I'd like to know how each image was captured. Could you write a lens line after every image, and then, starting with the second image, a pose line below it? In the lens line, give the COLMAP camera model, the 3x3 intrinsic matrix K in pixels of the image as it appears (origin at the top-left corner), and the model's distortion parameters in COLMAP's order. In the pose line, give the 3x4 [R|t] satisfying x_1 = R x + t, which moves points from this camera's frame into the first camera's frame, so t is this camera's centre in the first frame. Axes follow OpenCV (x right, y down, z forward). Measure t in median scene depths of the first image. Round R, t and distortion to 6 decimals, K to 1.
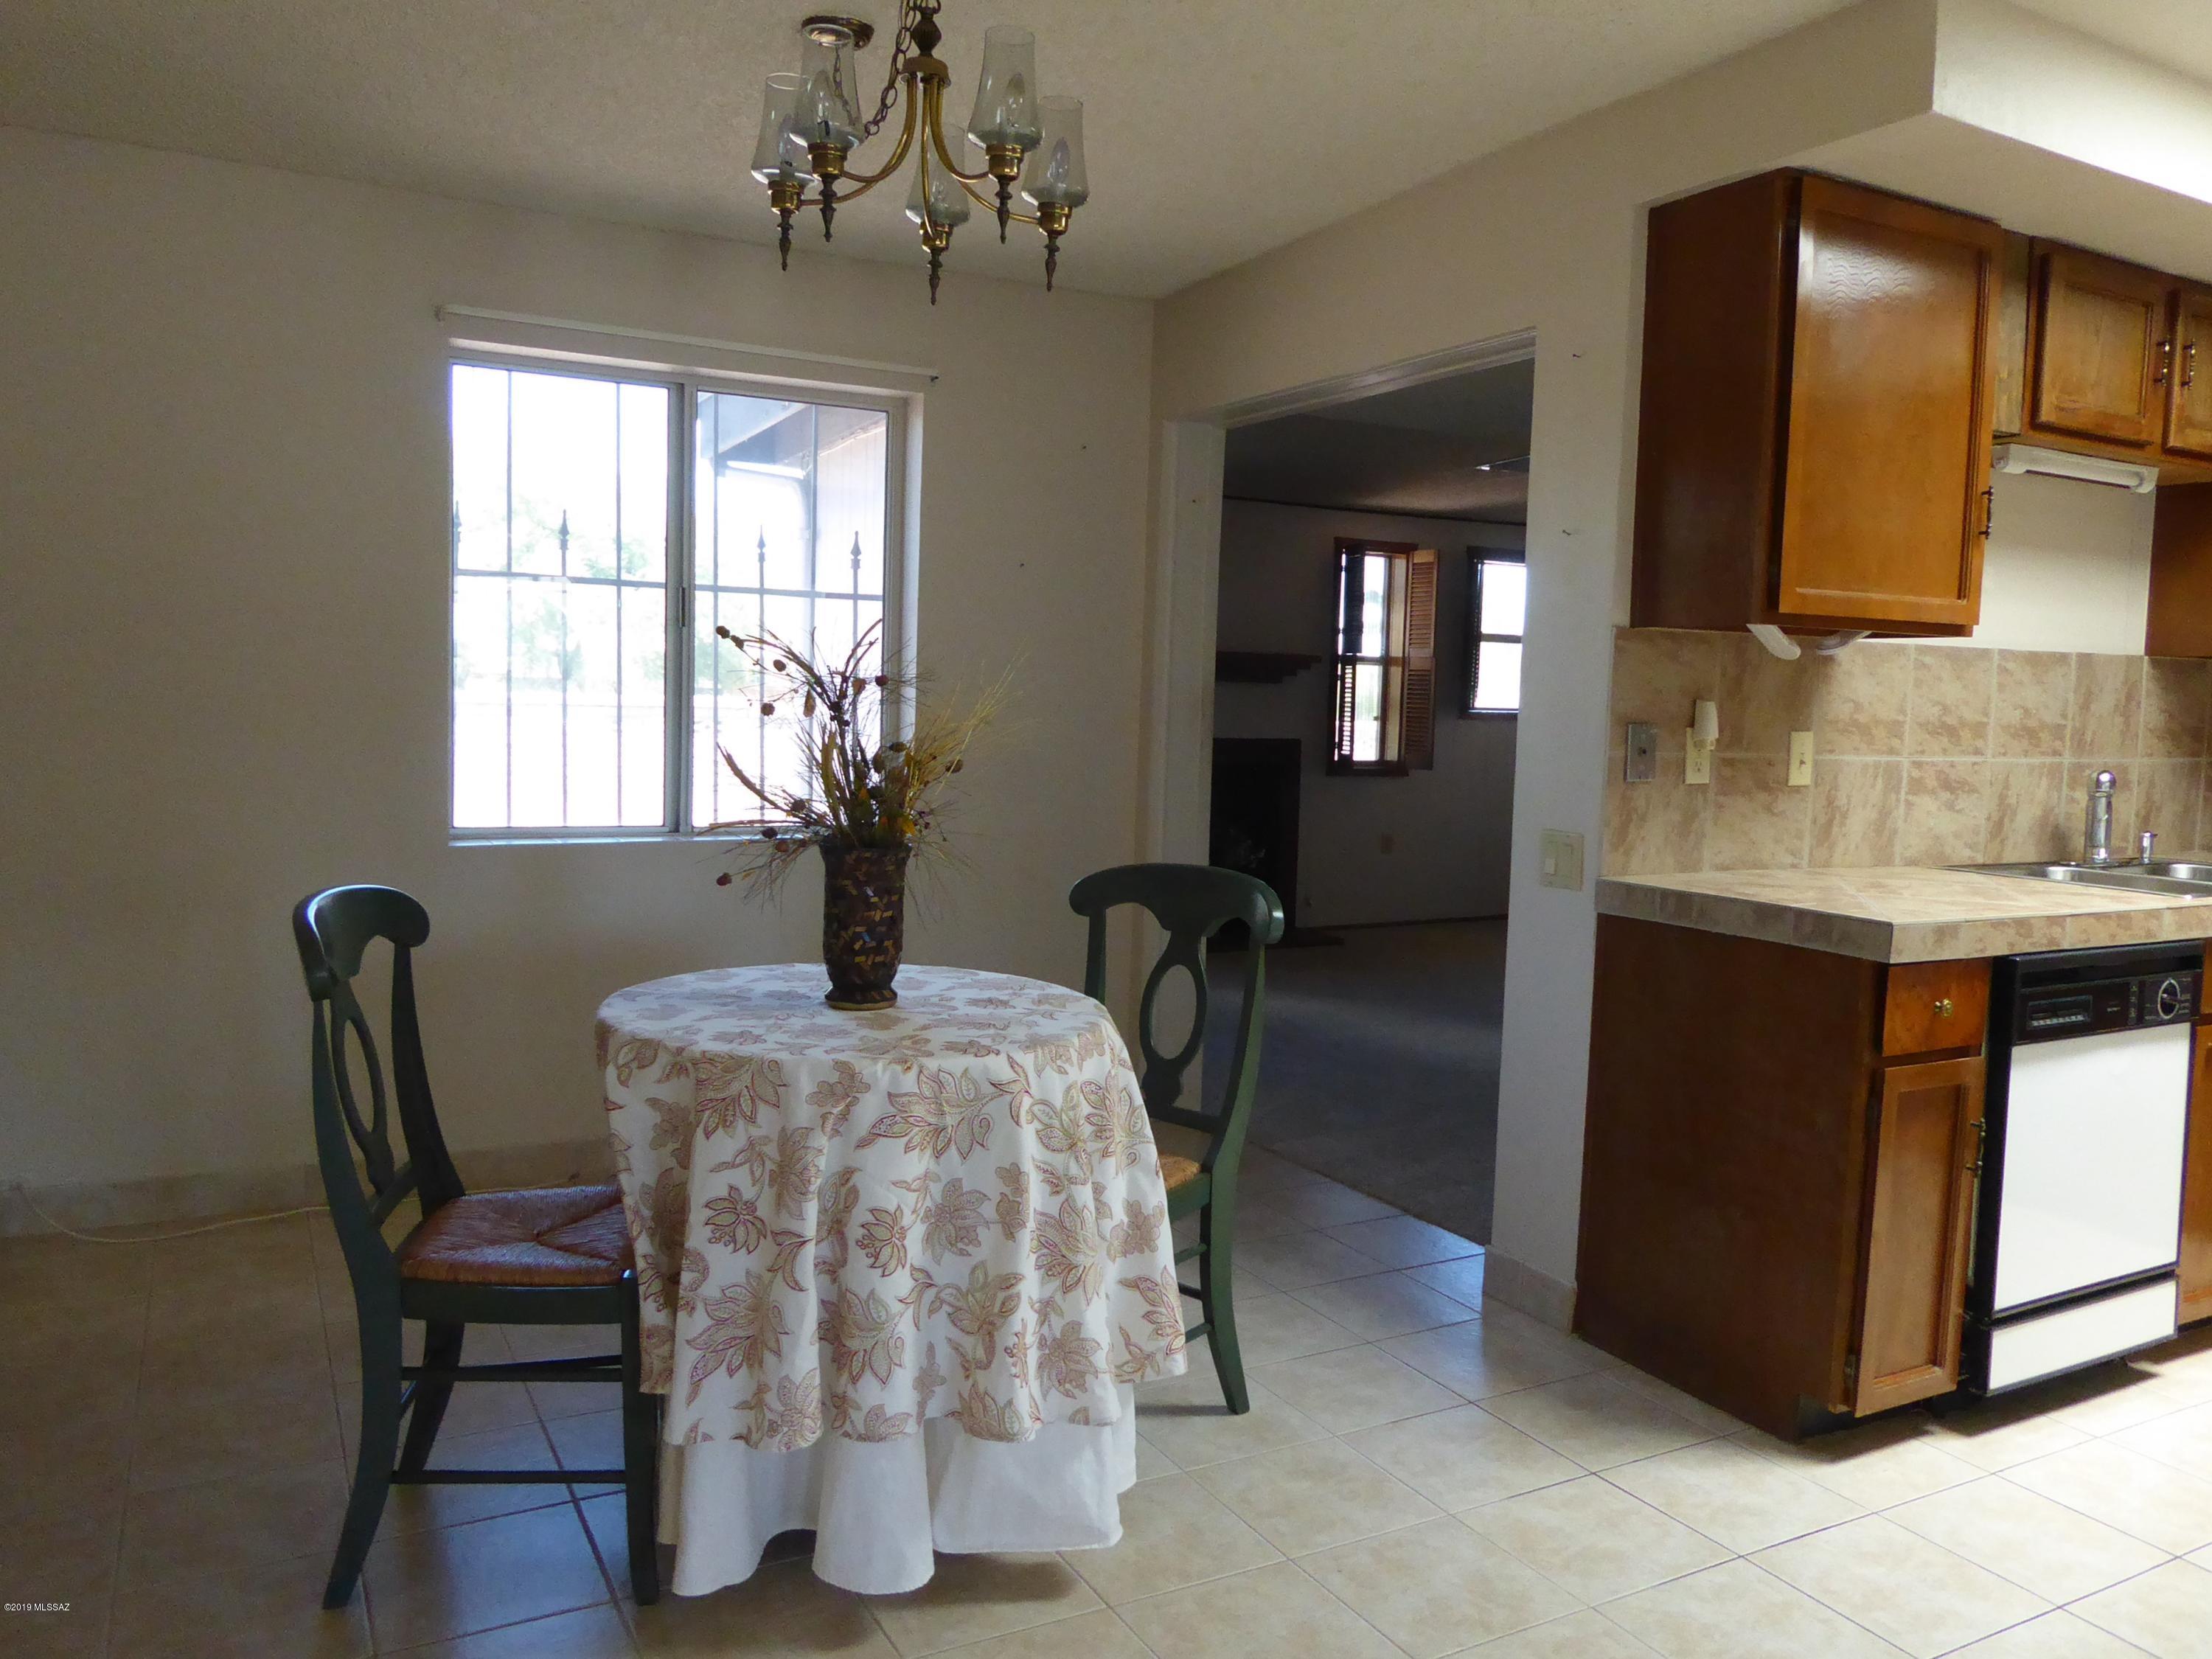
lens RADIAL K [[1634.1, 0, 1106.0], [0, 1634.1, 829.5], [0, 0, 1]] dist [-0.033948, 0.056840]
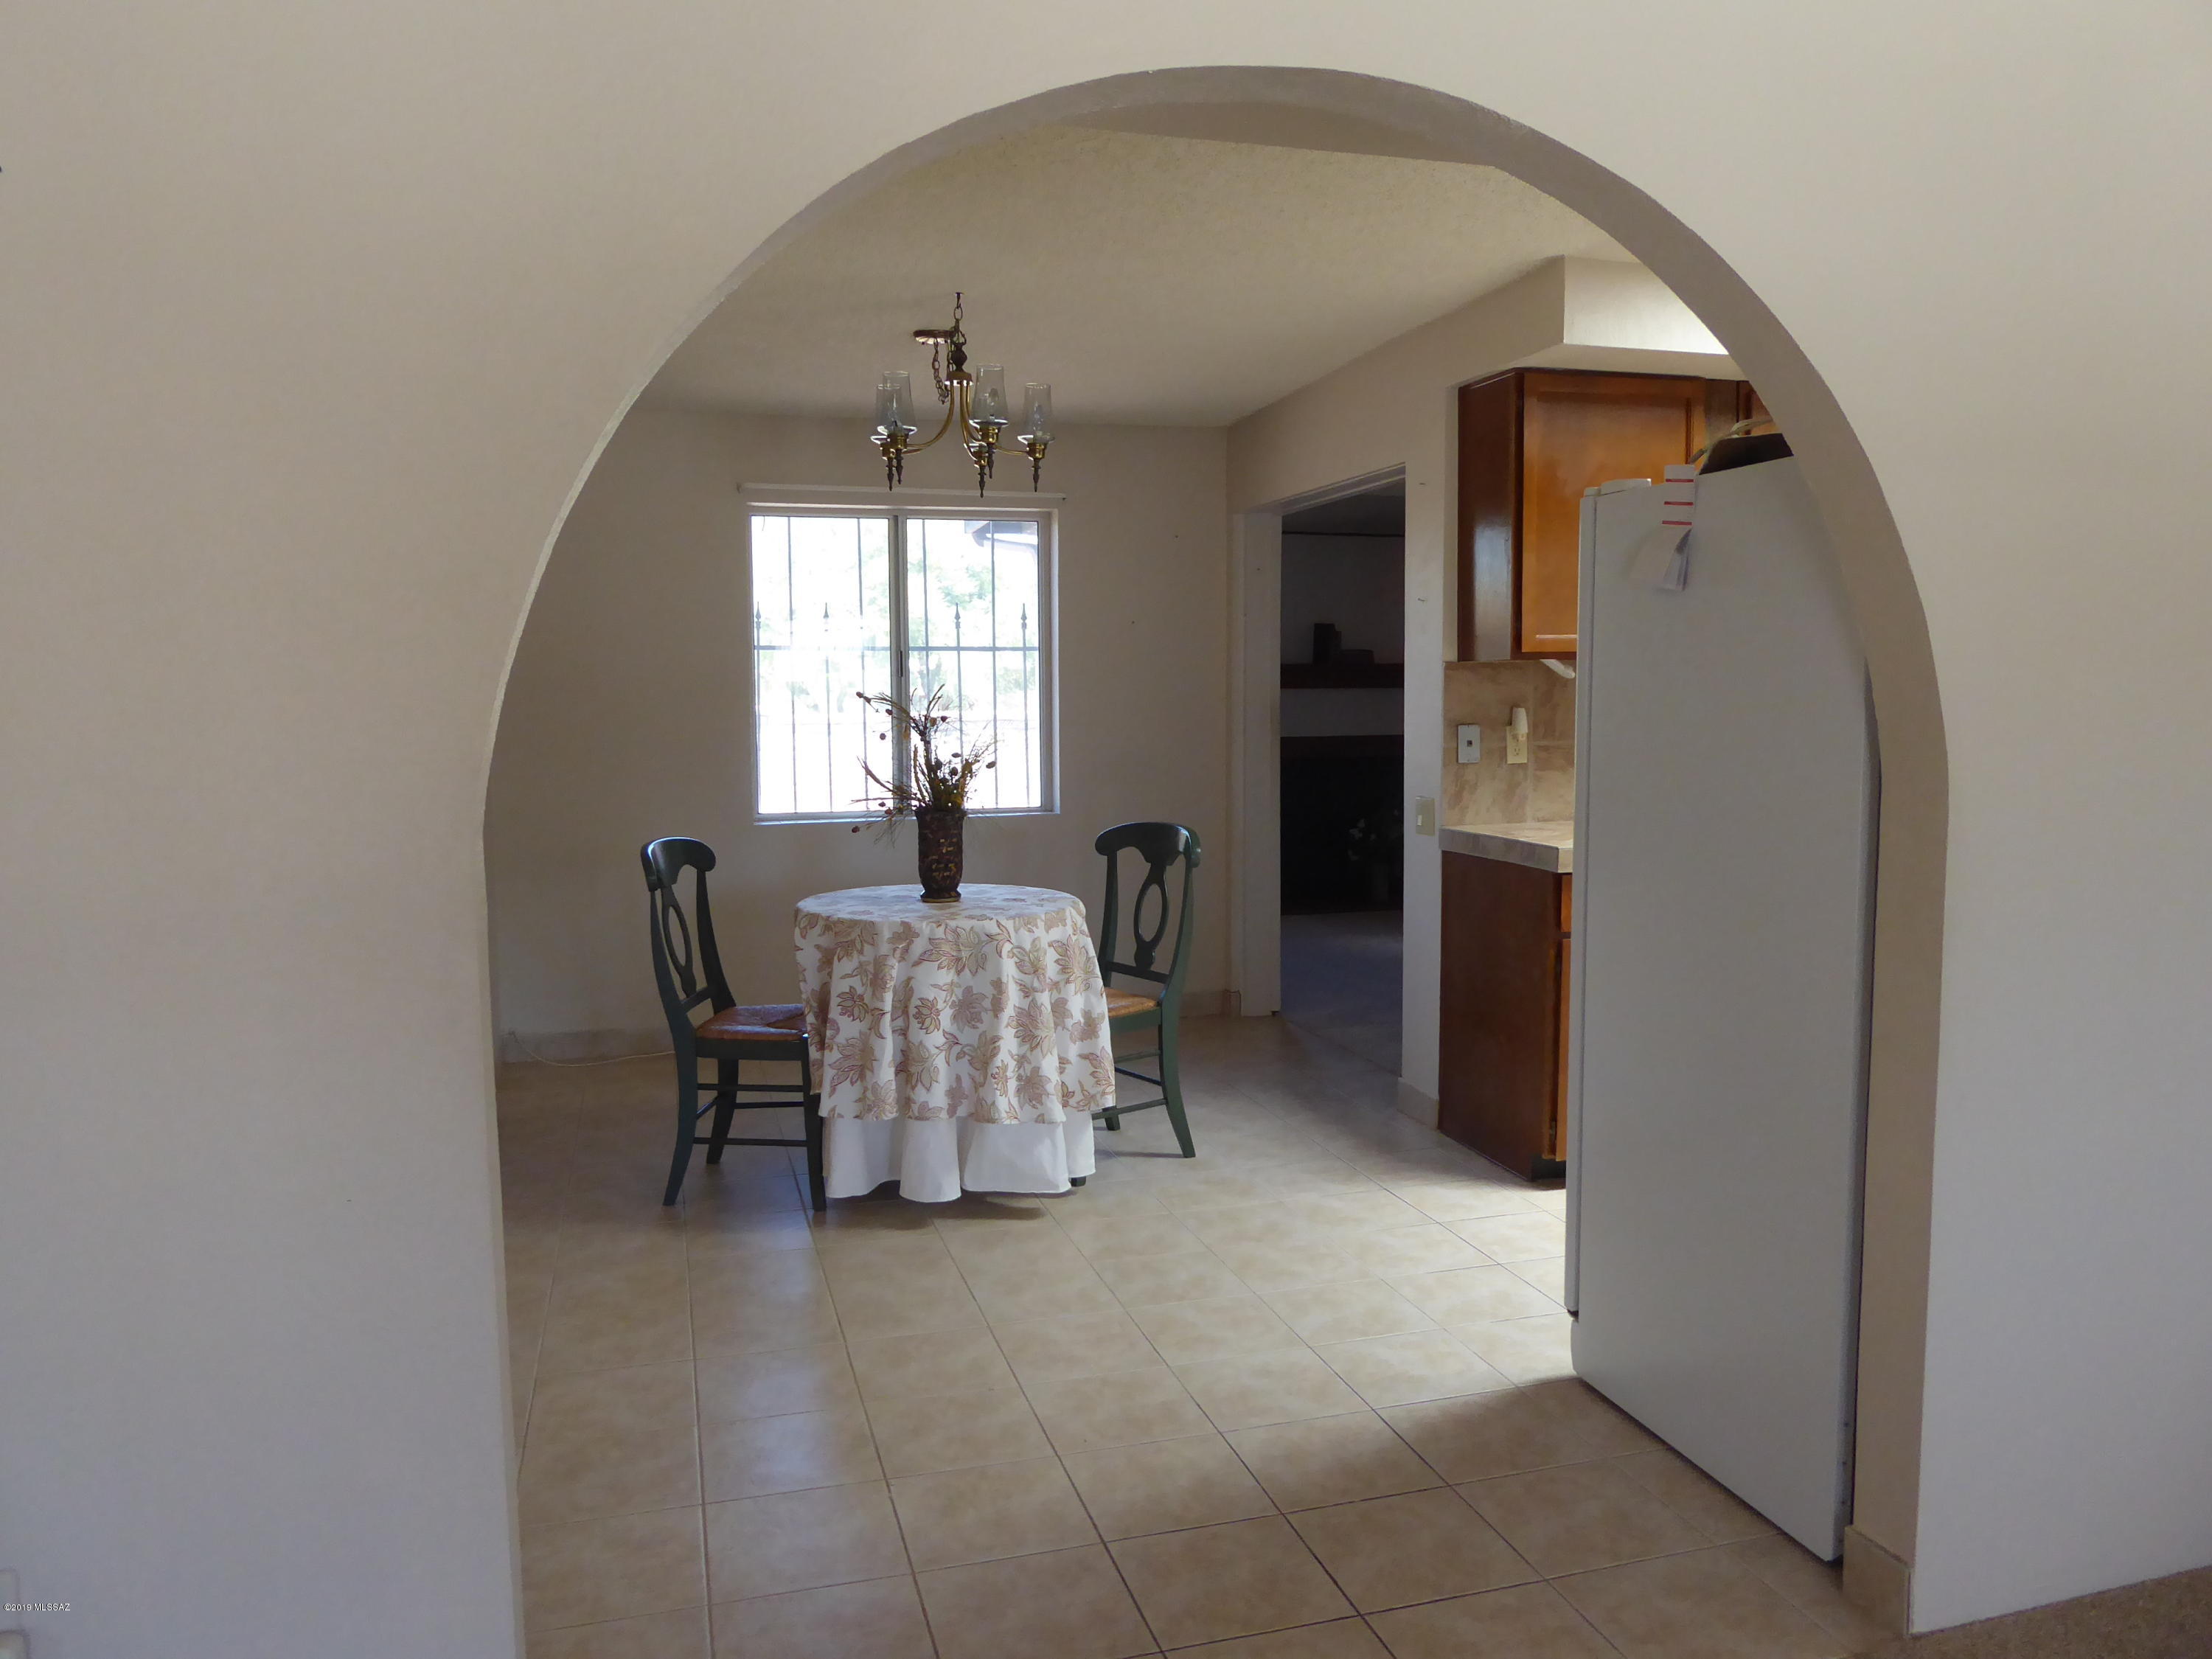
lens RADIAL K [[1596.3, 0, 1106.0], [0, 1596.3, 829.5], [0, 0, 1]] dist [-0.002814, -0.000564]
pose [[0.975497, -0.017957, -0.219277, 0.454782], [0.018361, 0.999831, -0.000196, 0.037115], [0.219243, -0.003835, 0.975663, -0.731399]]
